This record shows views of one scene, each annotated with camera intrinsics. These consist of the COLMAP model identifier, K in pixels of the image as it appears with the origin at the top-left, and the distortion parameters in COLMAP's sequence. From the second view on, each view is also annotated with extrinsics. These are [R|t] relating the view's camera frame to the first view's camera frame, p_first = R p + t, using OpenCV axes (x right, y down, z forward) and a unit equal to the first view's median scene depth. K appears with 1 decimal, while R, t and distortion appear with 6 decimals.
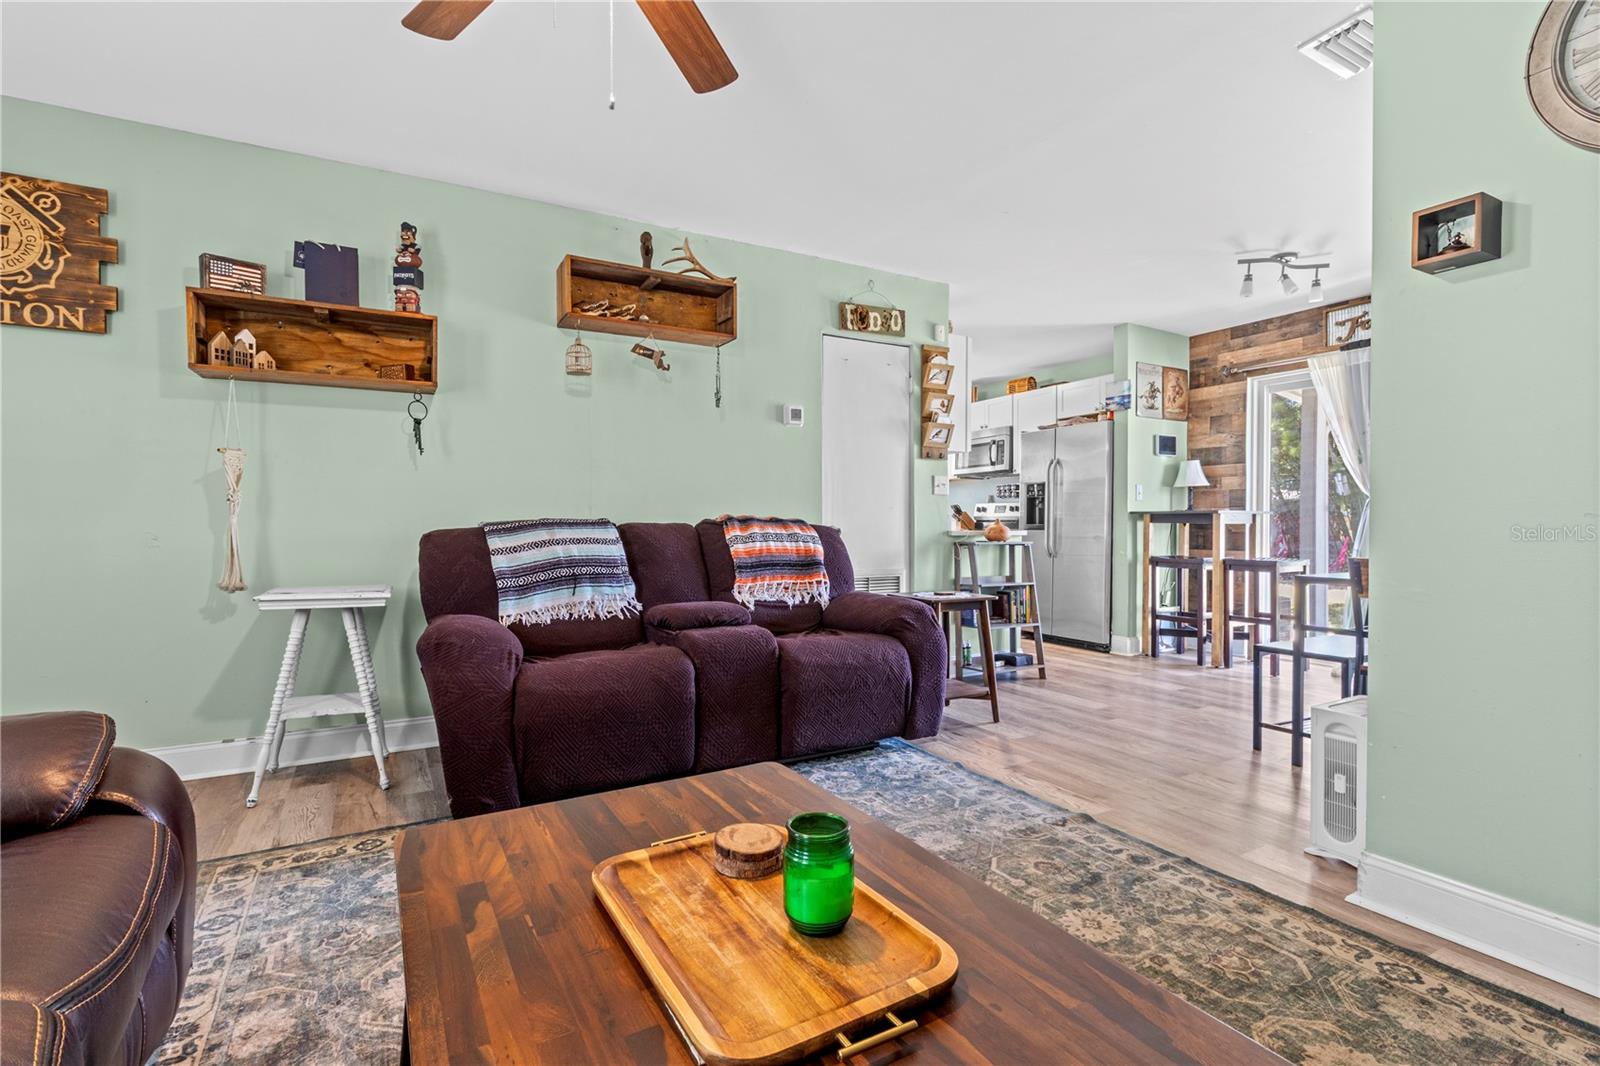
lens RADIAL K [[738.5, 0, 802.5], [0, 738.5, 519.5], [0, 0, 1]] dist [0.001683, 0.000143]
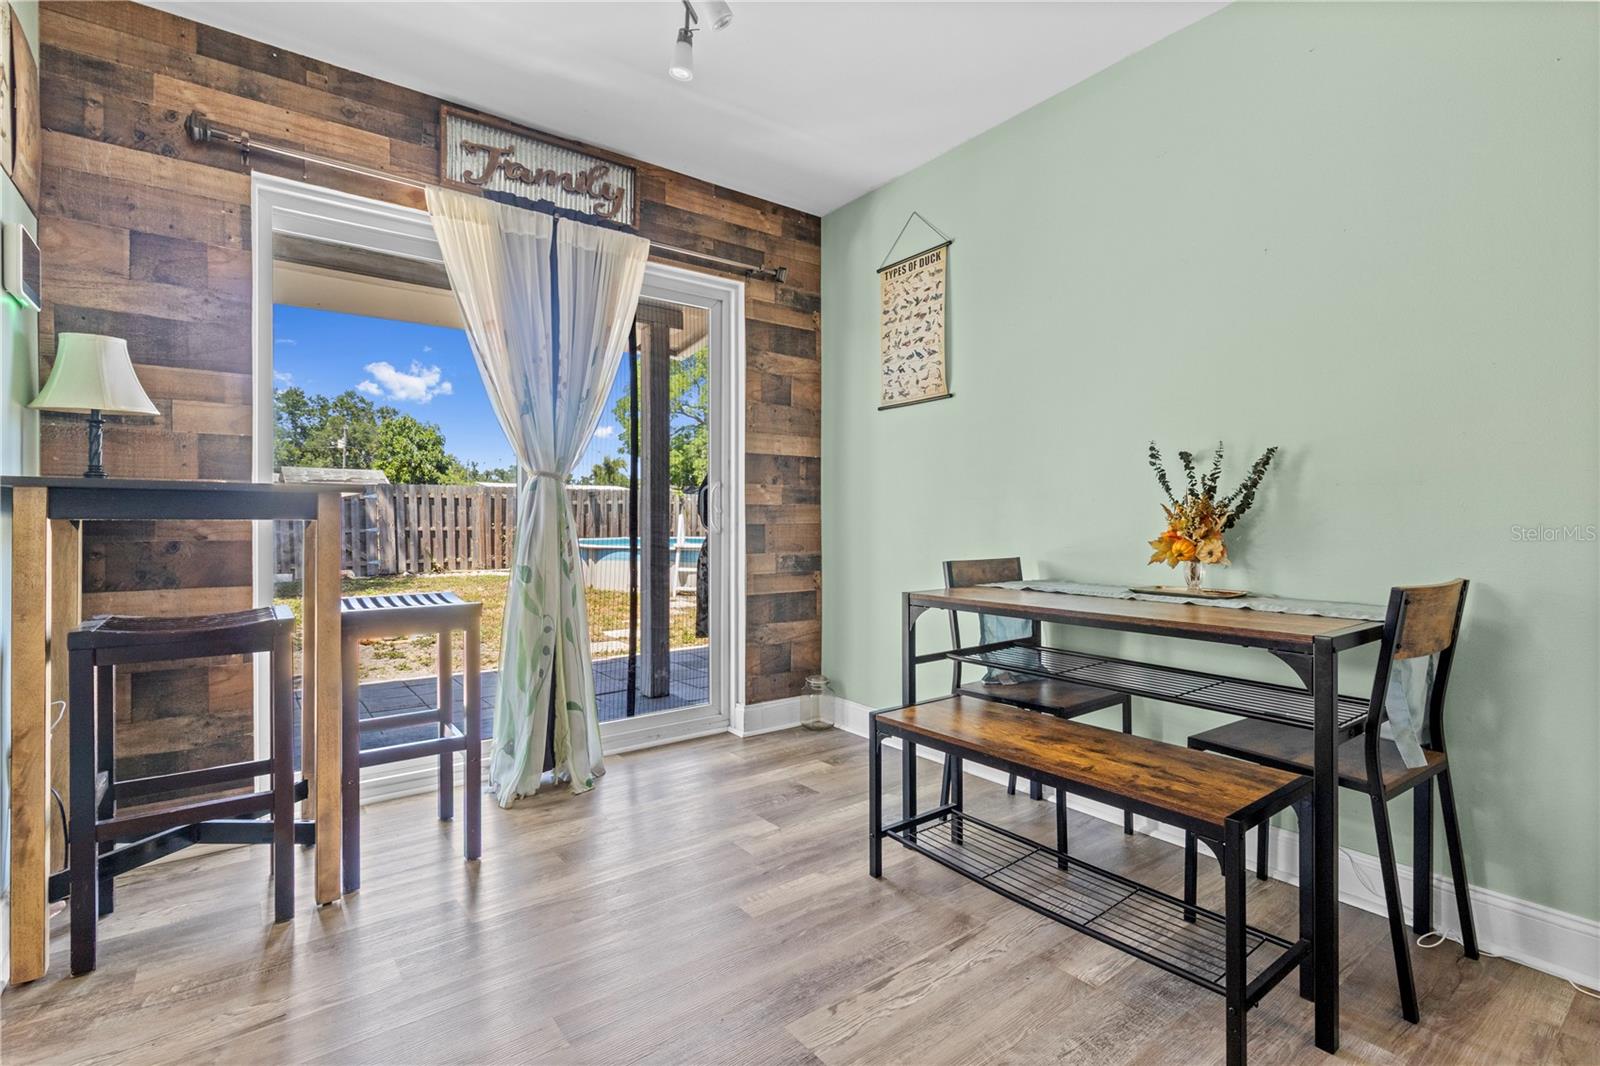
lens RADIAL K [[738.5, 0, 802.5], [0, 738.5, 519.5], [0, 0, 1]] dist [0.001683, 0.000143]
pose [[-0.154115, -0.002430, 0.988050, 0.251080], [-0.006049, 0.999981, 0.001516, 0.005312], [-0.988034, -0.005743, -0.154127, 1.339002]]
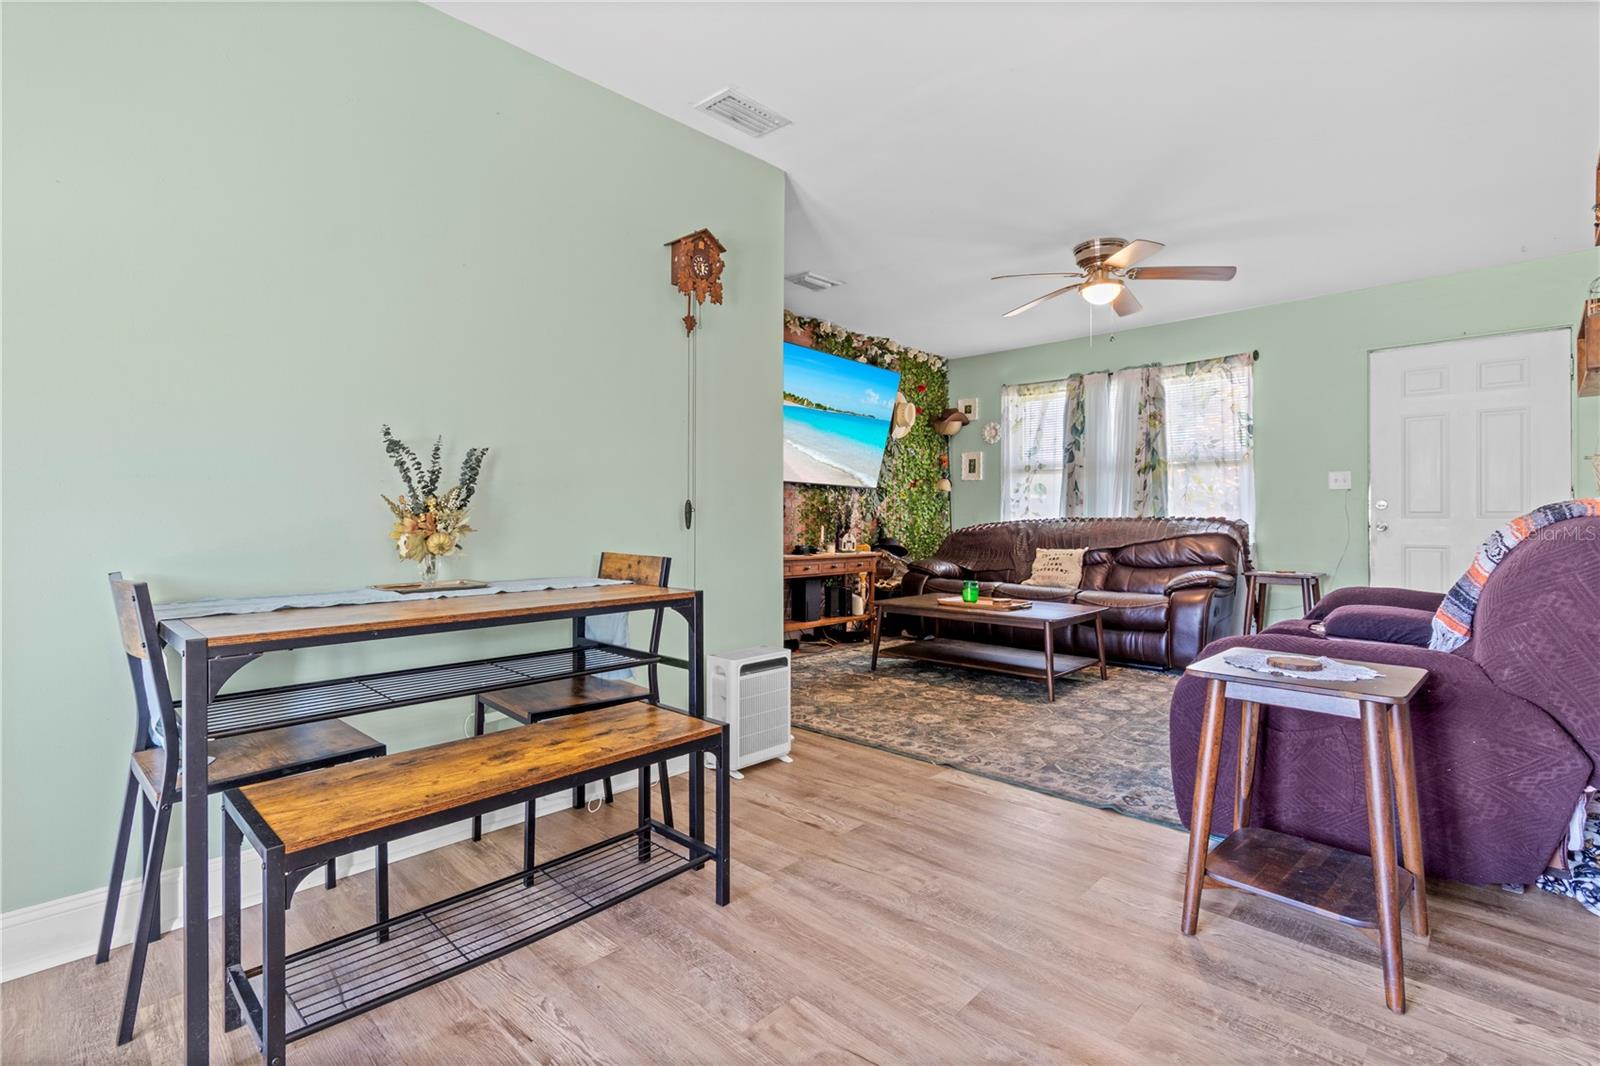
lens RADIAL K [[738.5, 0, 802.5], [0, 738.5, 519.5], [0, 0, 1]] dist [0.001683, 0.000143]
pose [[-0.956974, -0.001497, -0.290170, 0.743439], [-0.000837, 0.999997, -0.002398, 0.012466], [0.290172, -0.002052, -0.956972, 1.614266]]
